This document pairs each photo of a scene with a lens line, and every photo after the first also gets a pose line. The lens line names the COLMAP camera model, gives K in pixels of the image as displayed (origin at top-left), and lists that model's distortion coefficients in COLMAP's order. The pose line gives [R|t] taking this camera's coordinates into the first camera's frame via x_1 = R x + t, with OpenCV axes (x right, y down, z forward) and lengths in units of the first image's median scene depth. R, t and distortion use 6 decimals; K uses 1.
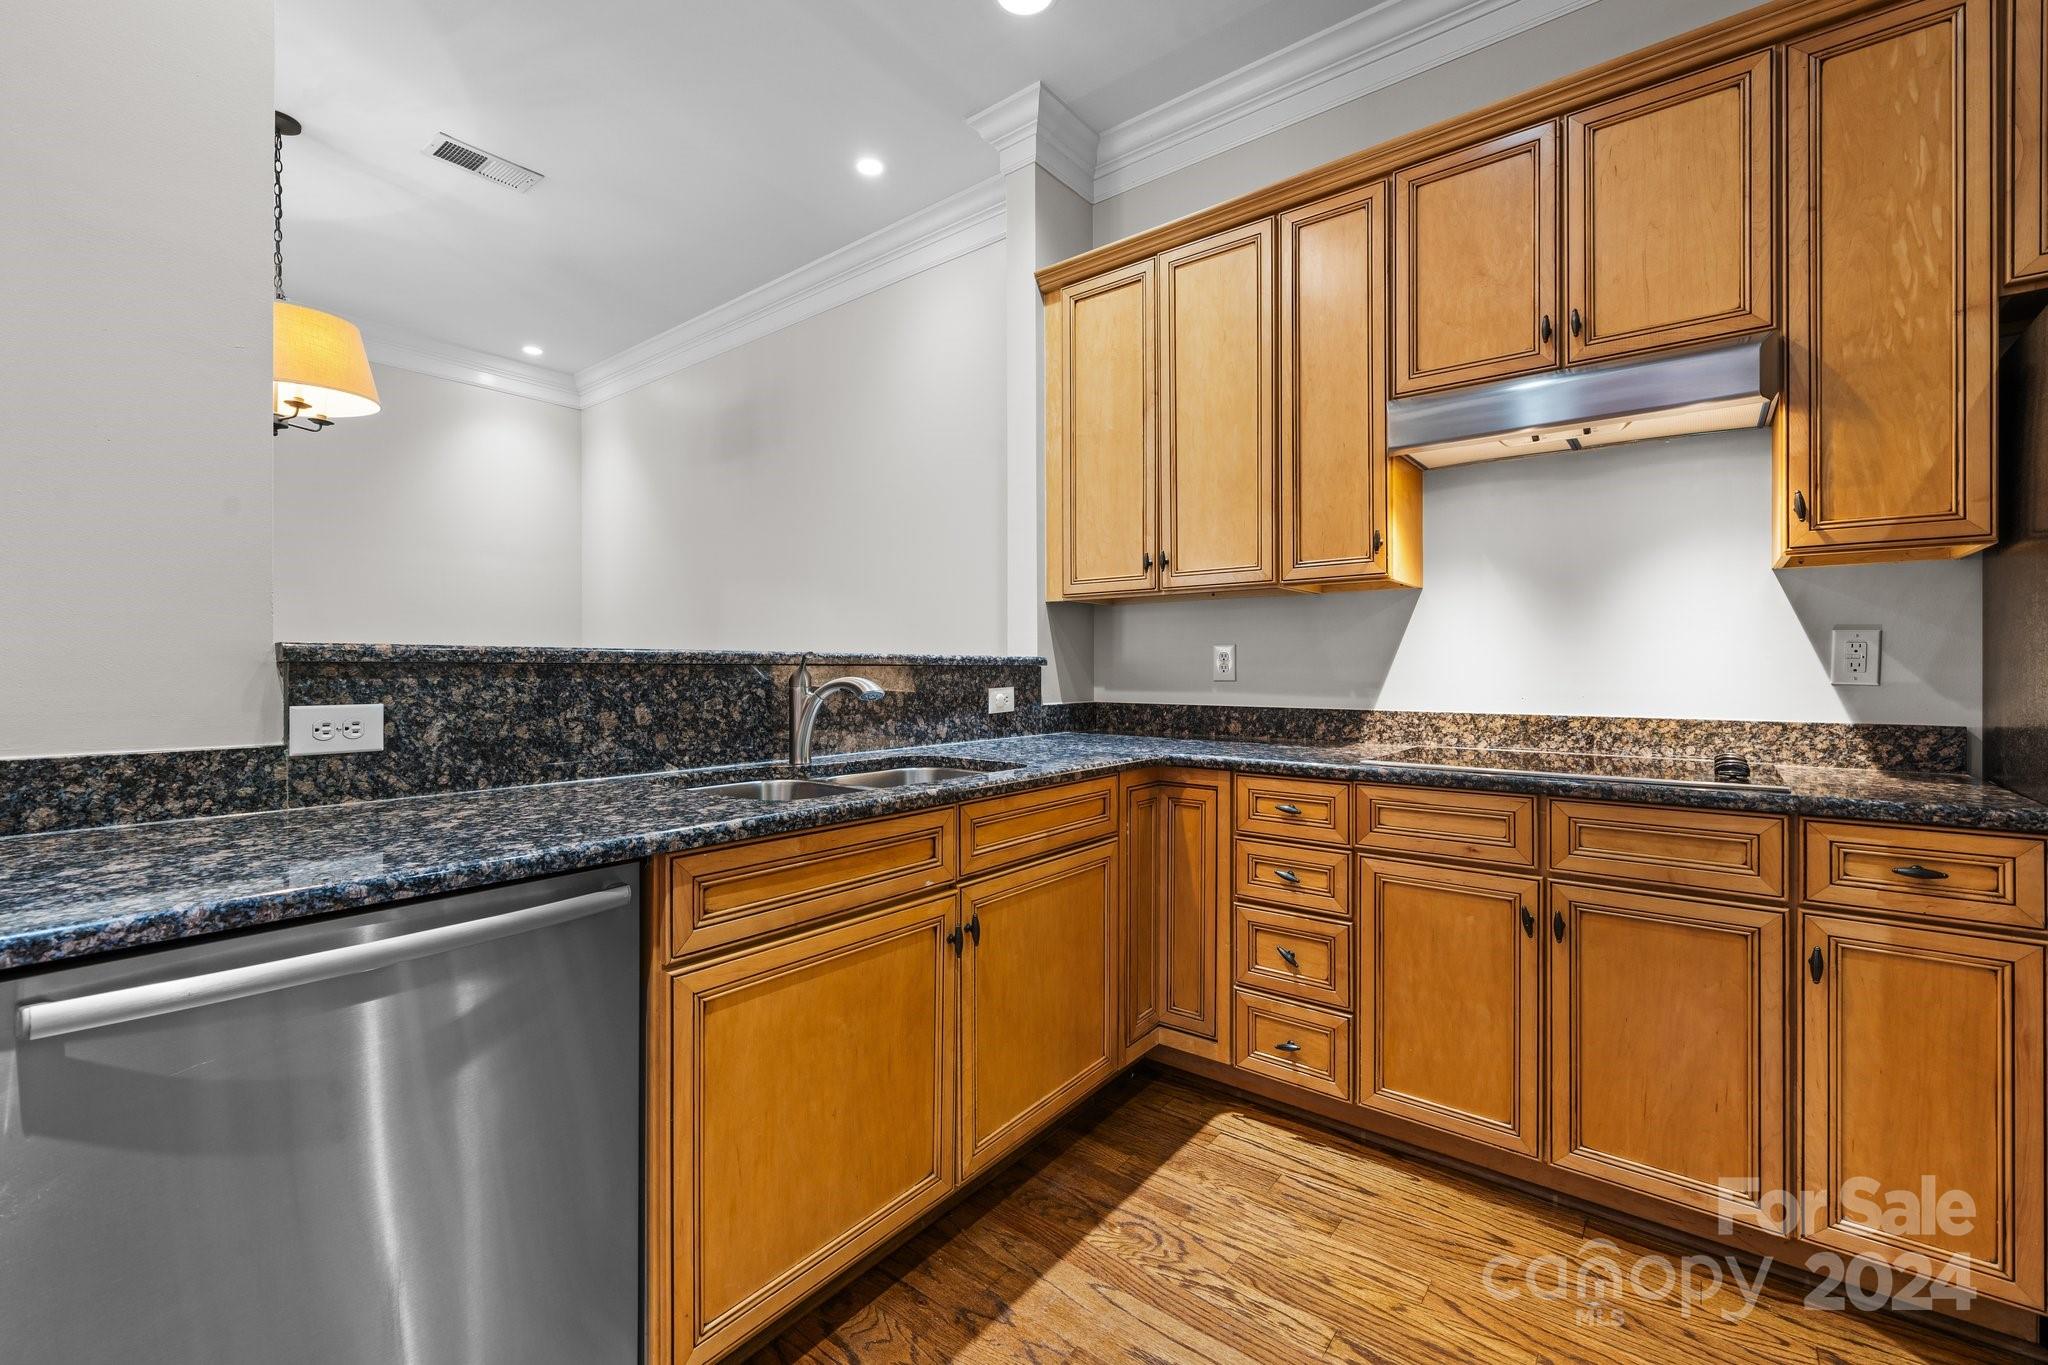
lens RADIAL K [[855.3, 0, 1027.9], [0, 855.3, 669.7], [0, 0, 1]] dist [-0.001463, -0.000371]
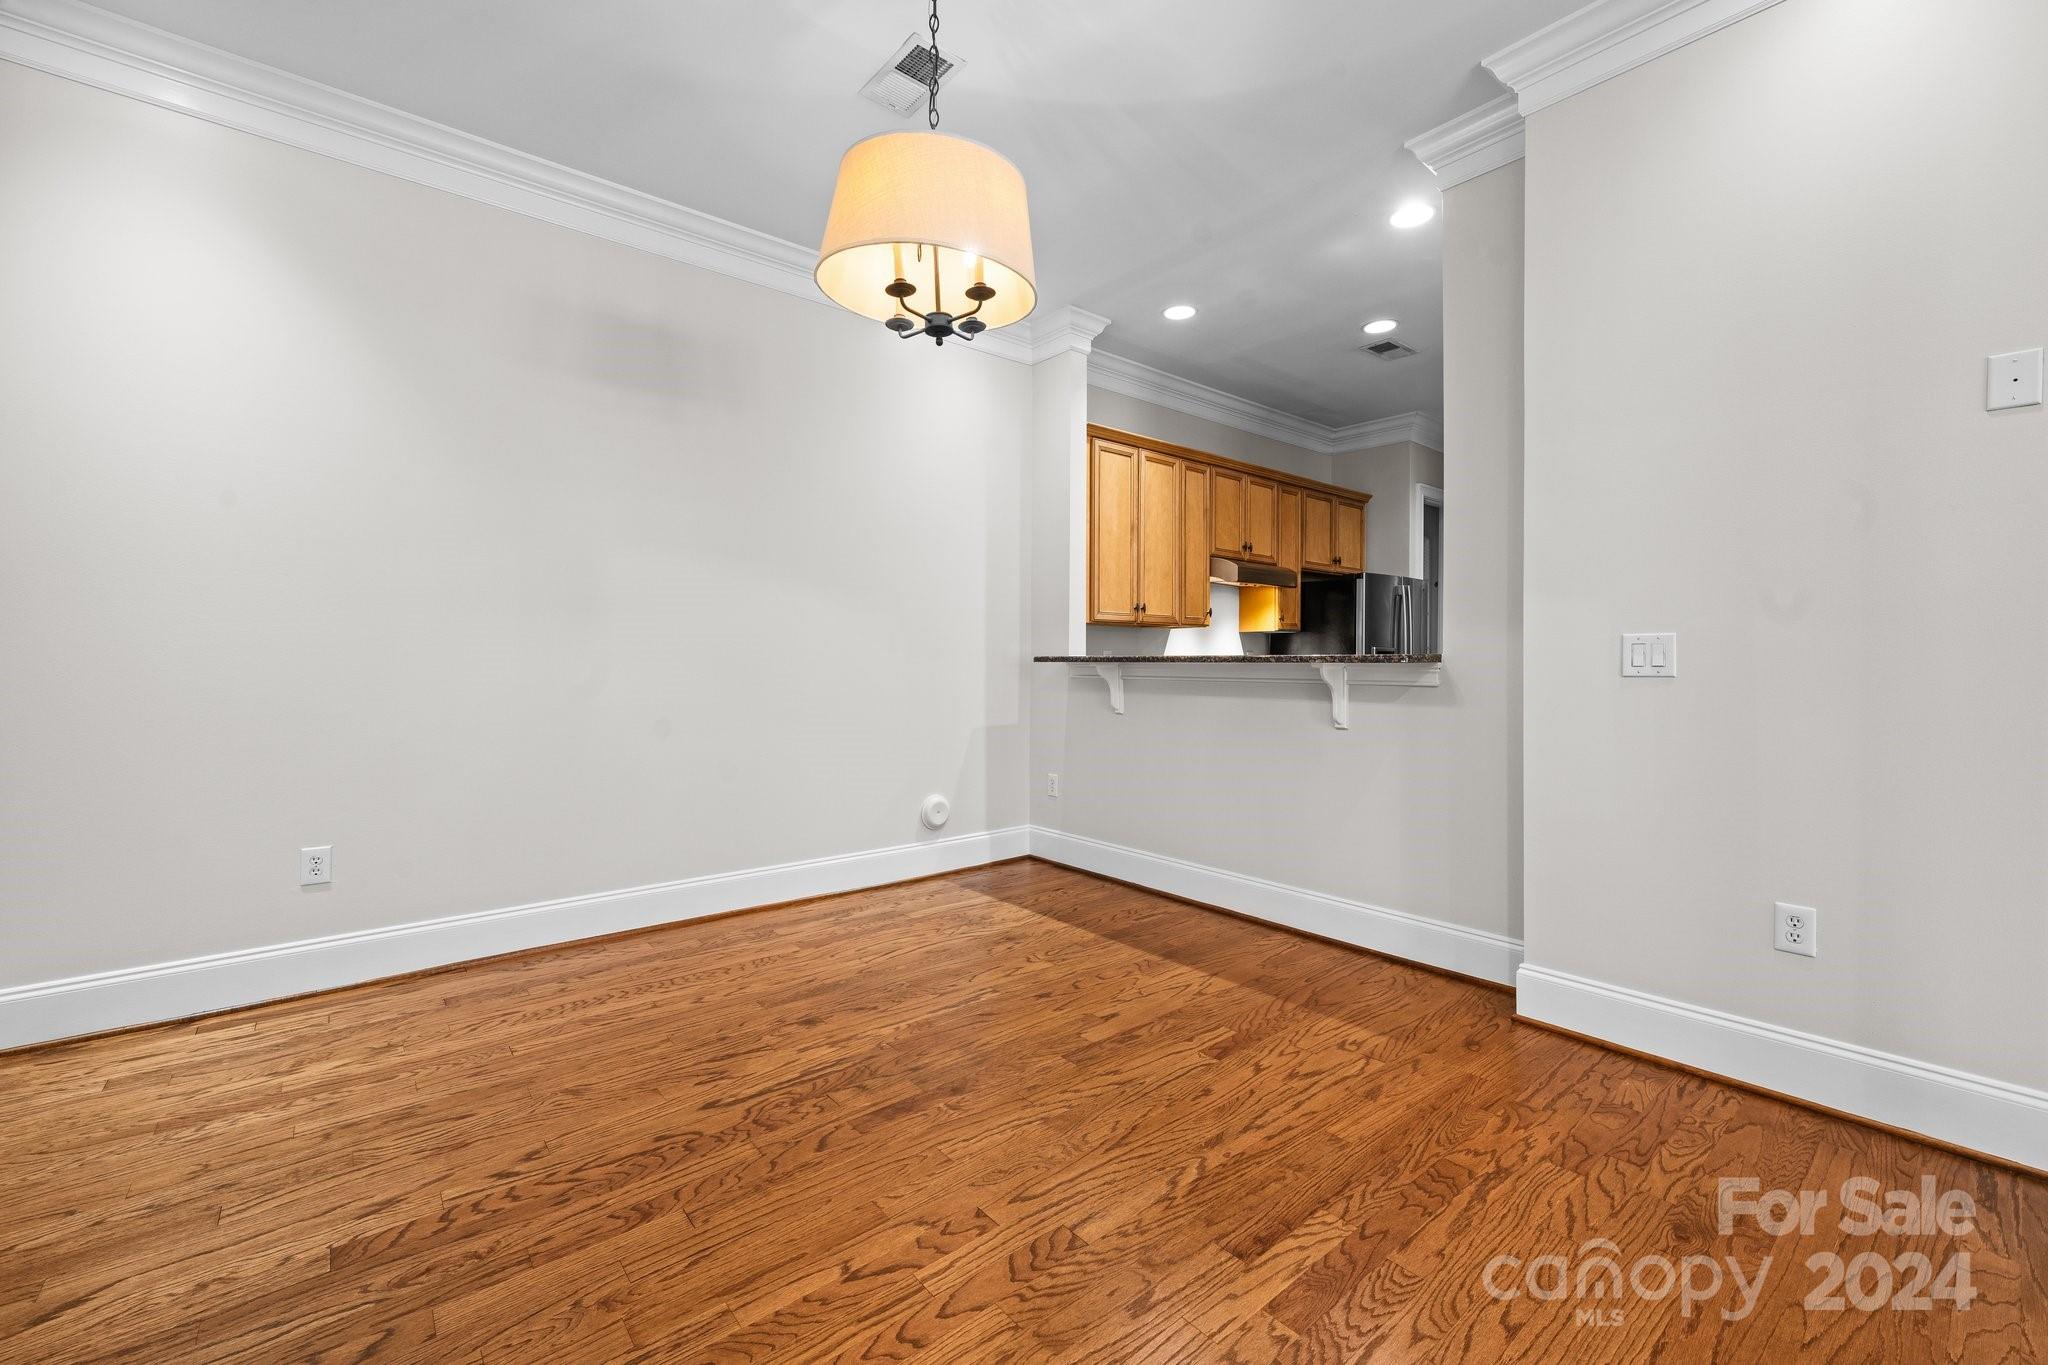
lens RADIAL K [[831.6, 0, 1025.6], [0, 831.6, 658.7], [0, 0, 1]] dist [-0.000086, -0.000071]
pose [[0.207420, 0.006947, 0.978227, -2.180465], [-0.002190, 0.999976, -0.006637, 0.000734], [-0.978250, -0.000766, 0.207430, 1.085132]]
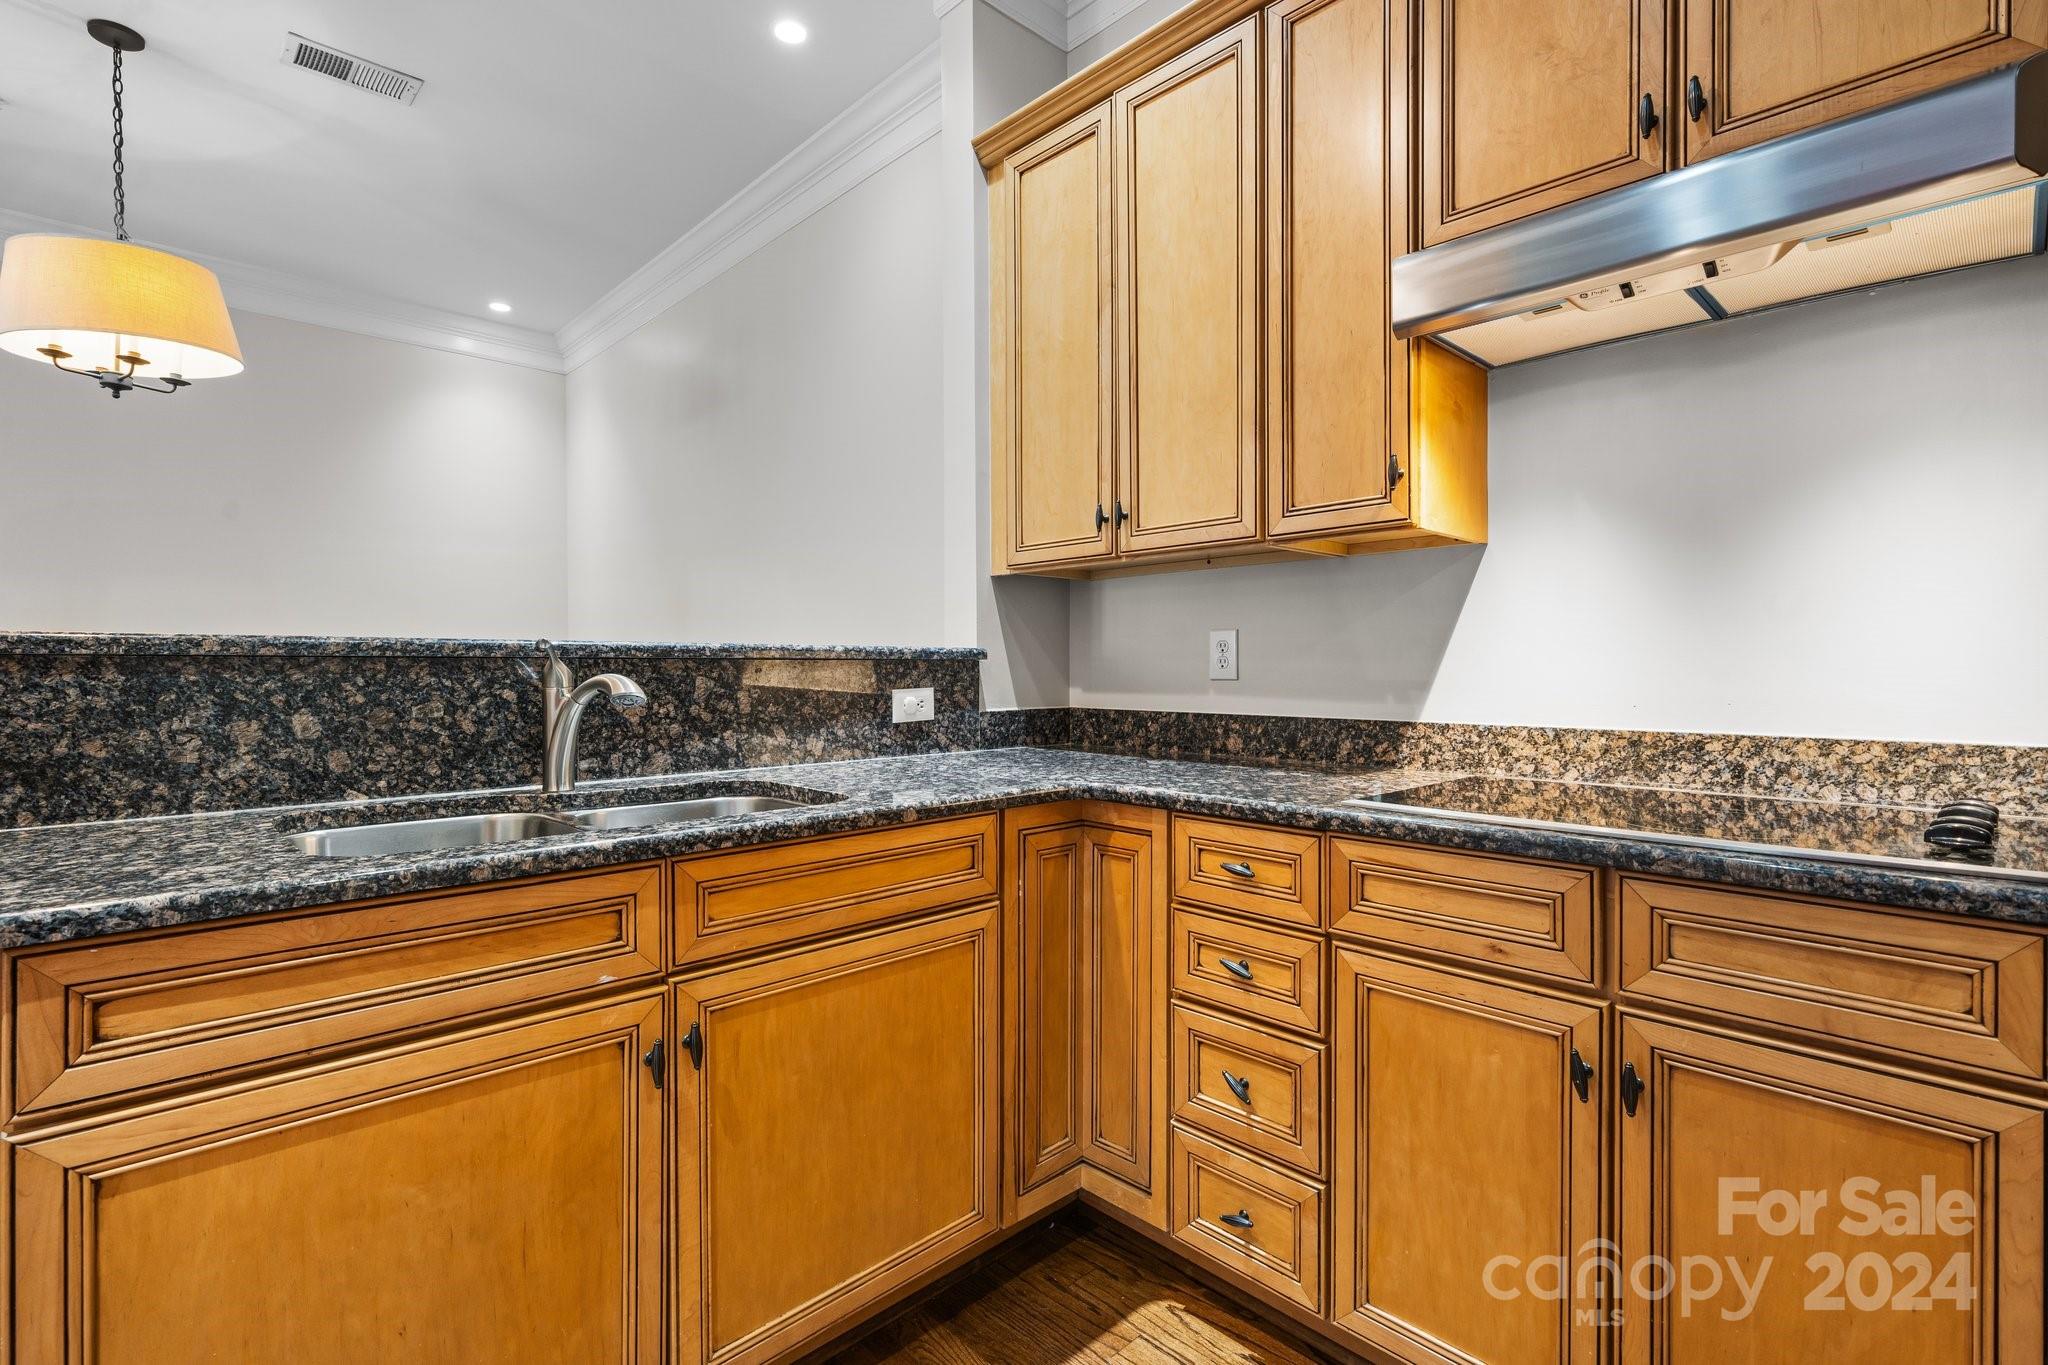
lens RADIAL K [[952.6, 0, 1026.8], [0, 952.6, 676.0], [0, 0, 1]] dist [-0.000005, 0.000420]
pose [[0.990092, -0.000516, -0.140418, 0.242010], [0.001715, 0.999963, 0.008419, 0.003714], [0.140408, -0.008576, 0.990057, 0.230608]]
